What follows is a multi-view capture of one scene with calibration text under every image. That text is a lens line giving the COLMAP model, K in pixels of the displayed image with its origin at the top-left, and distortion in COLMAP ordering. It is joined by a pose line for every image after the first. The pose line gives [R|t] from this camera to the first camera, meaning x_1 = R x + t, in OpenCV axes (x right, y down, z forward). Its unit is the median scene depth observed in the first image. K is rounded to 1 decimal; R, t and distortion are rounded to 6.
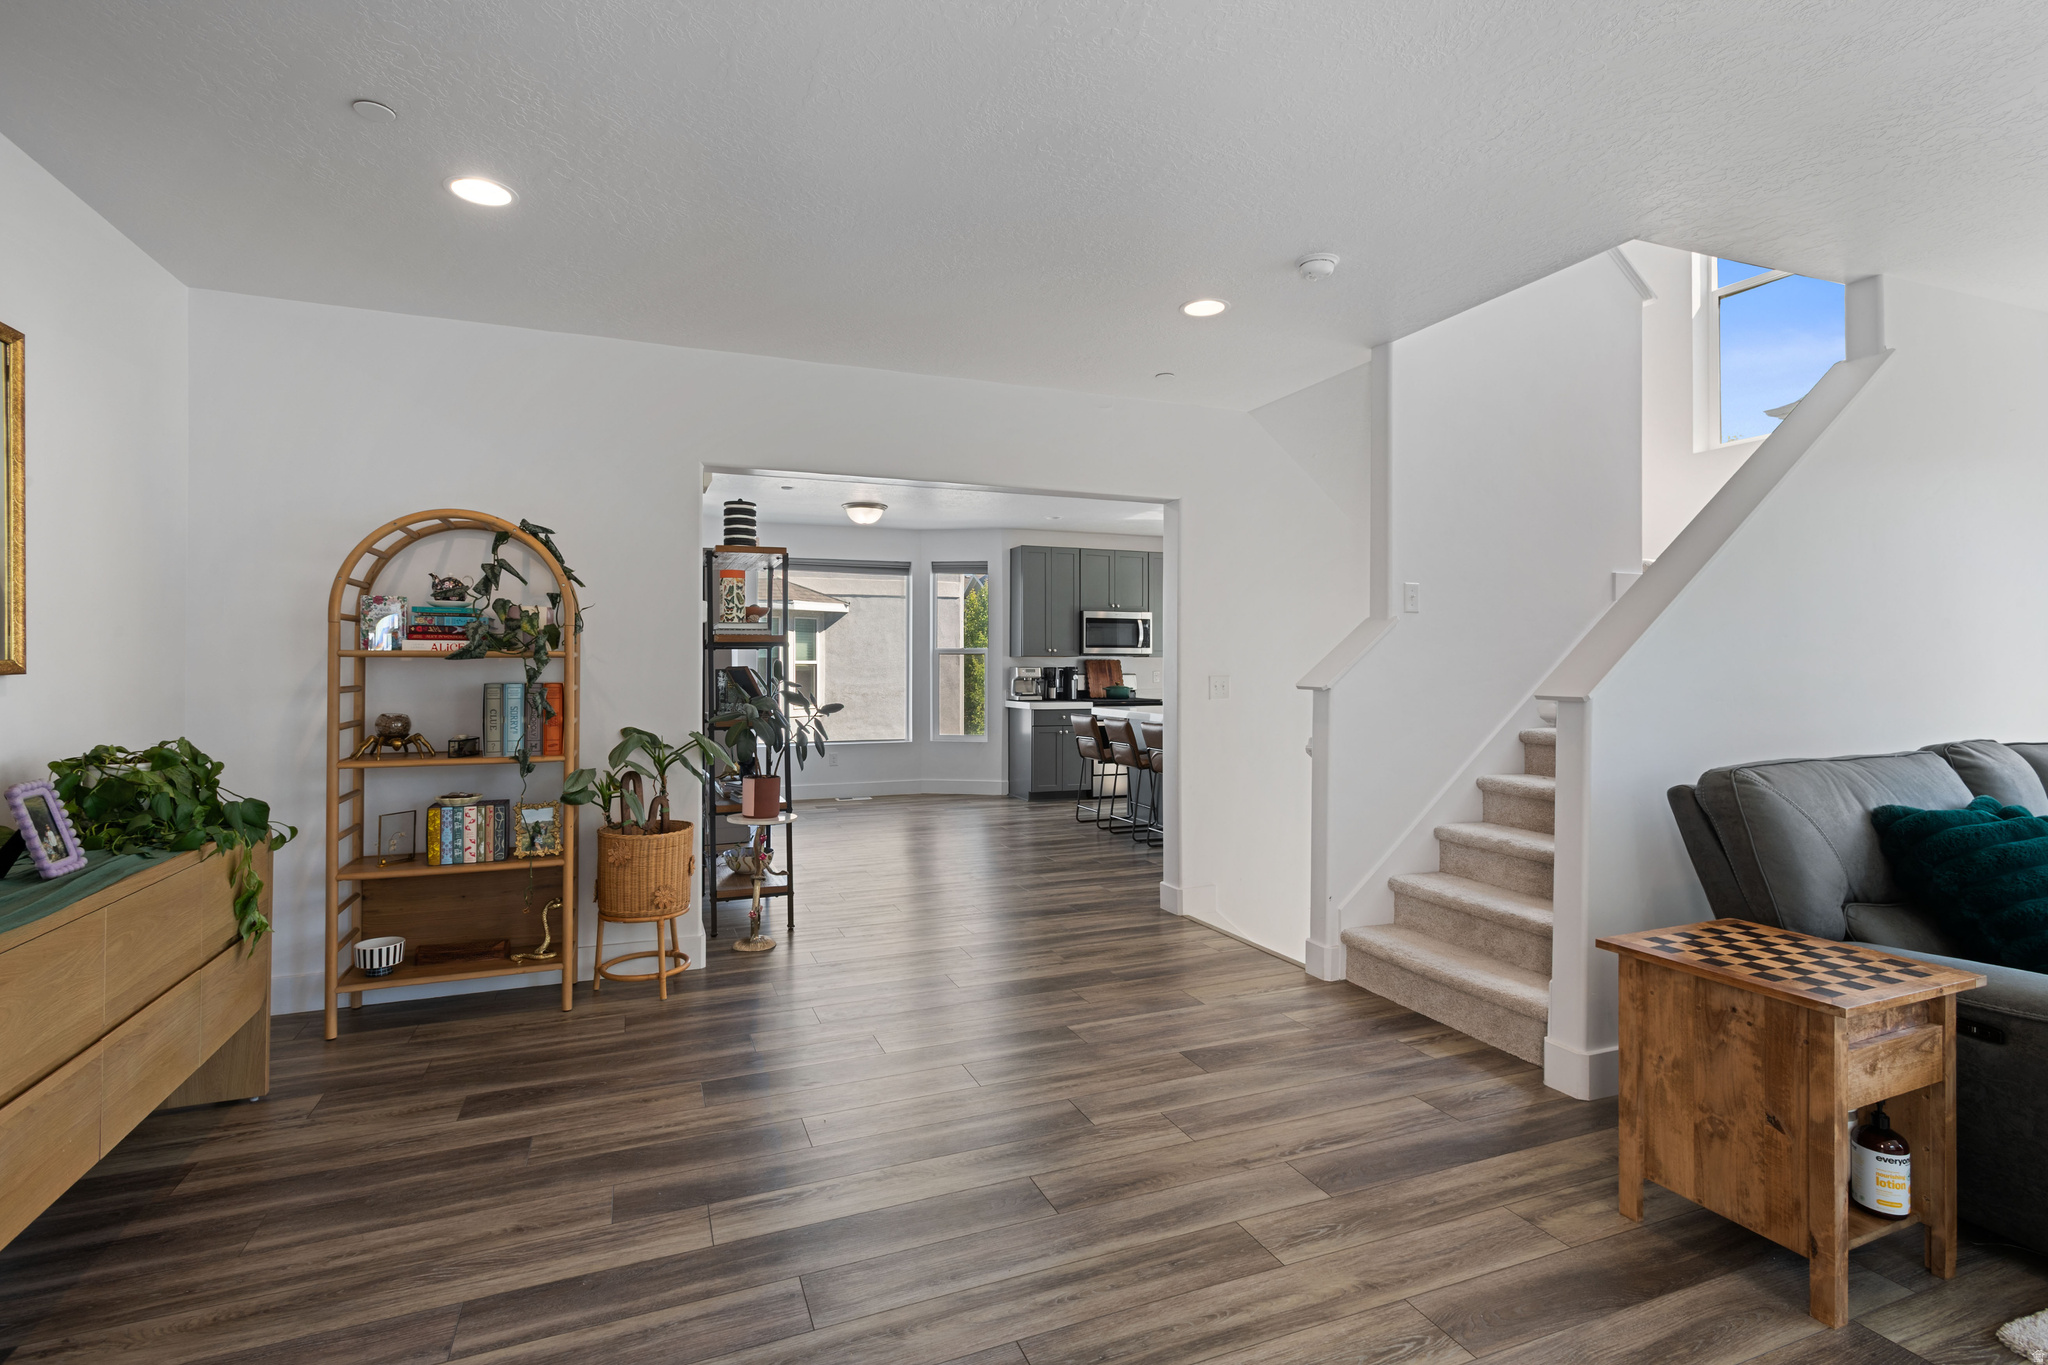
lens RADIAL K [[979.4, 0, 1027.6], [0, 979.4, 671.3], [0, 0, 1]] dist [0.003790, 0.005266]
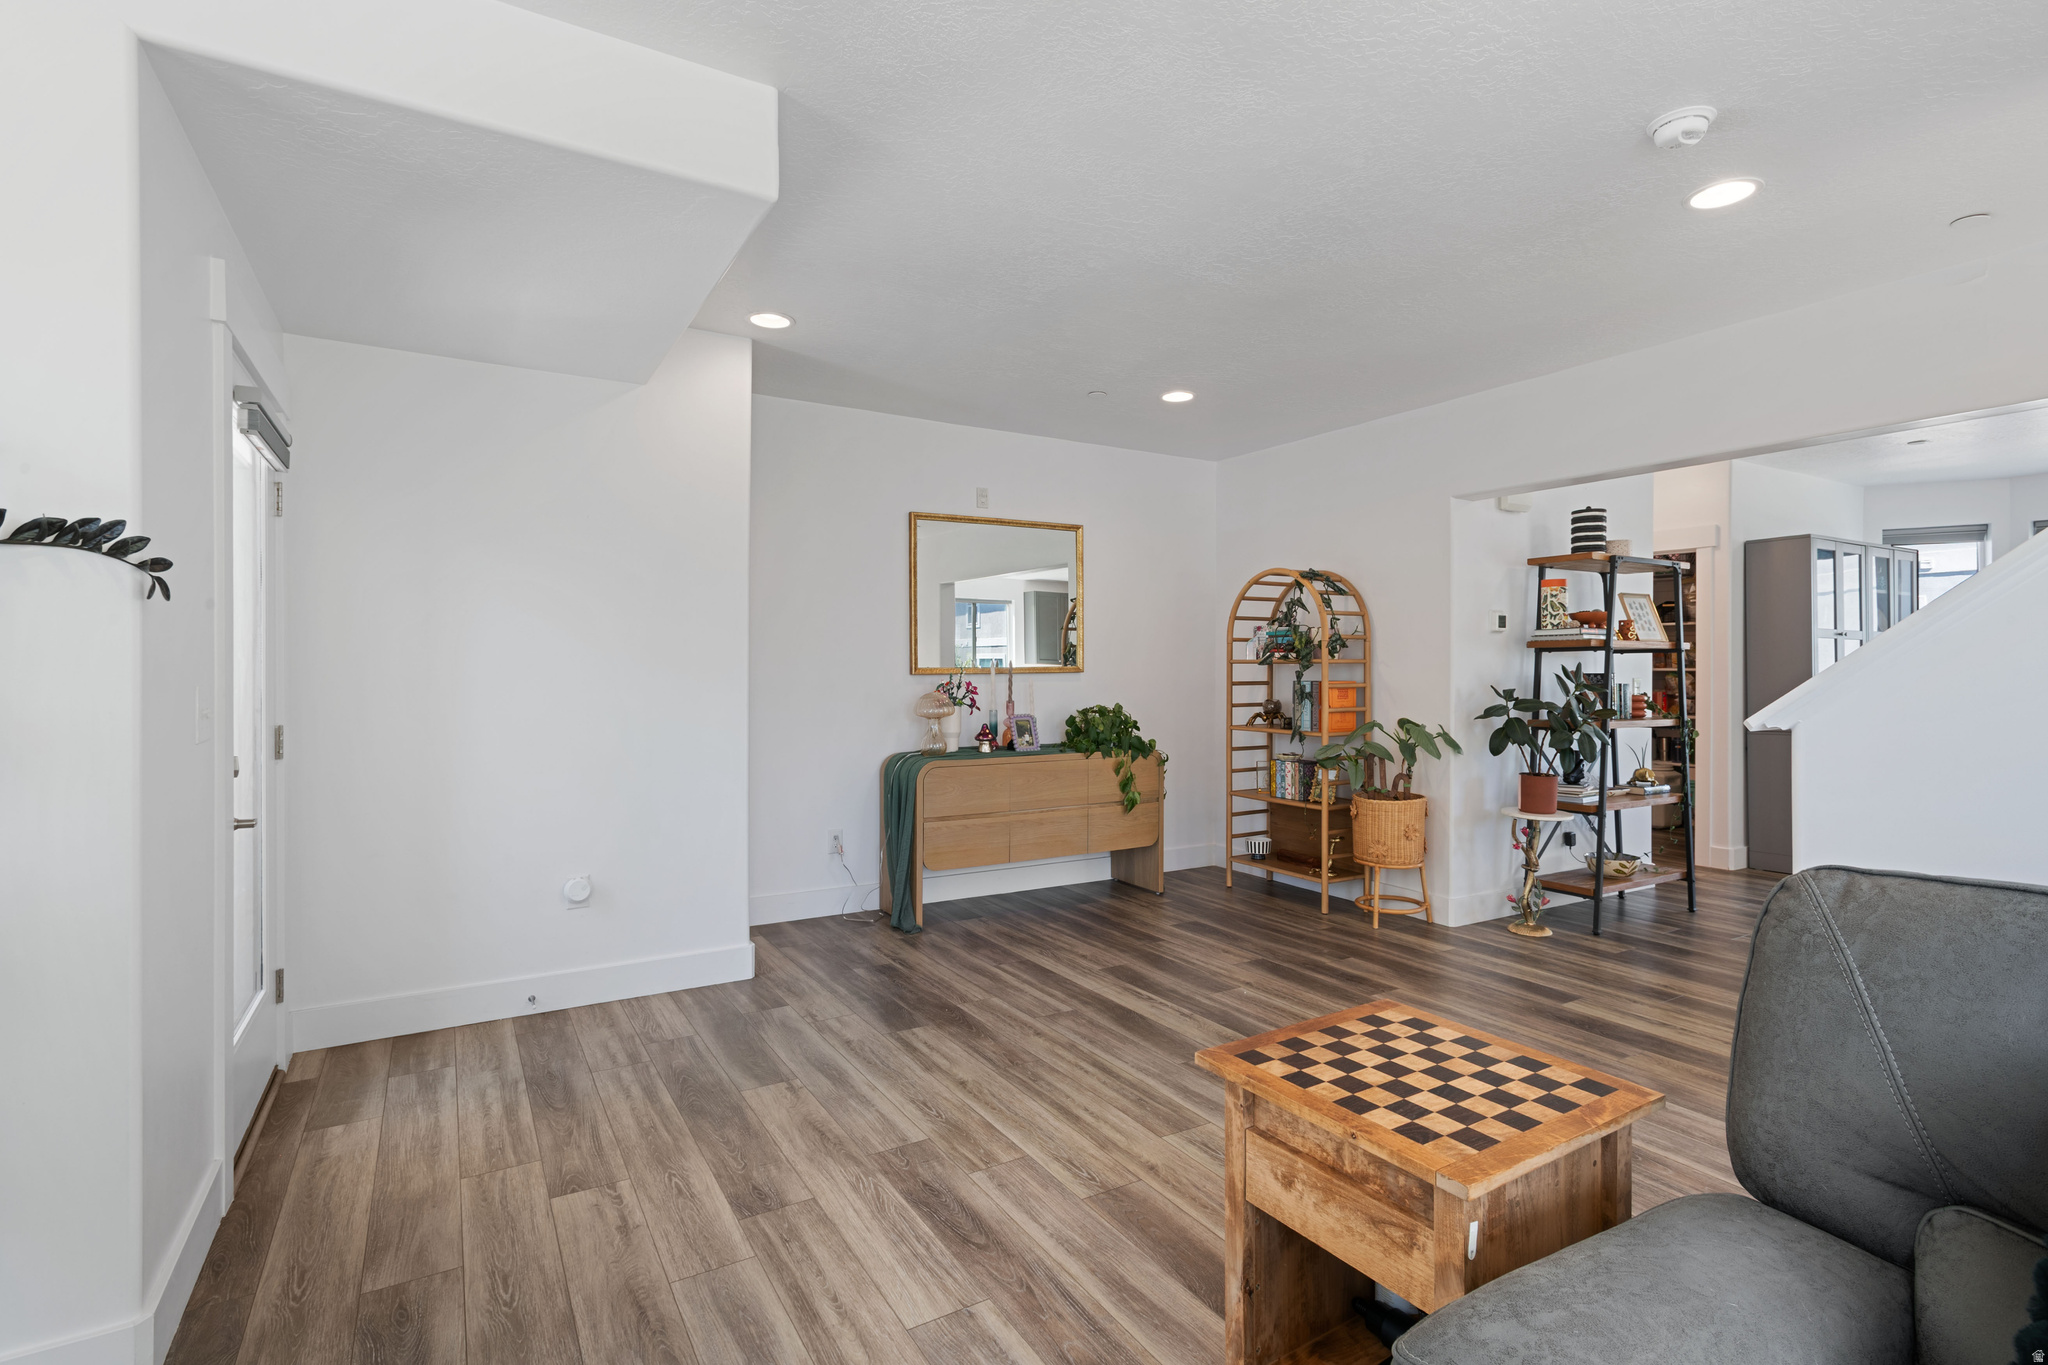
lens RADIAL K [[979.4, 0, 1022.5], [0, 979.4, 671.9], [0, 0, 1]] dist [0.003790, 0.005266]
pose [[0.144807, 0.000589, -0.989460, 1.036991], [-0.007176, 0.999974, -0.000455, 0.002470], [0.989434, 0.007166, 0.144807, 0.440384]]
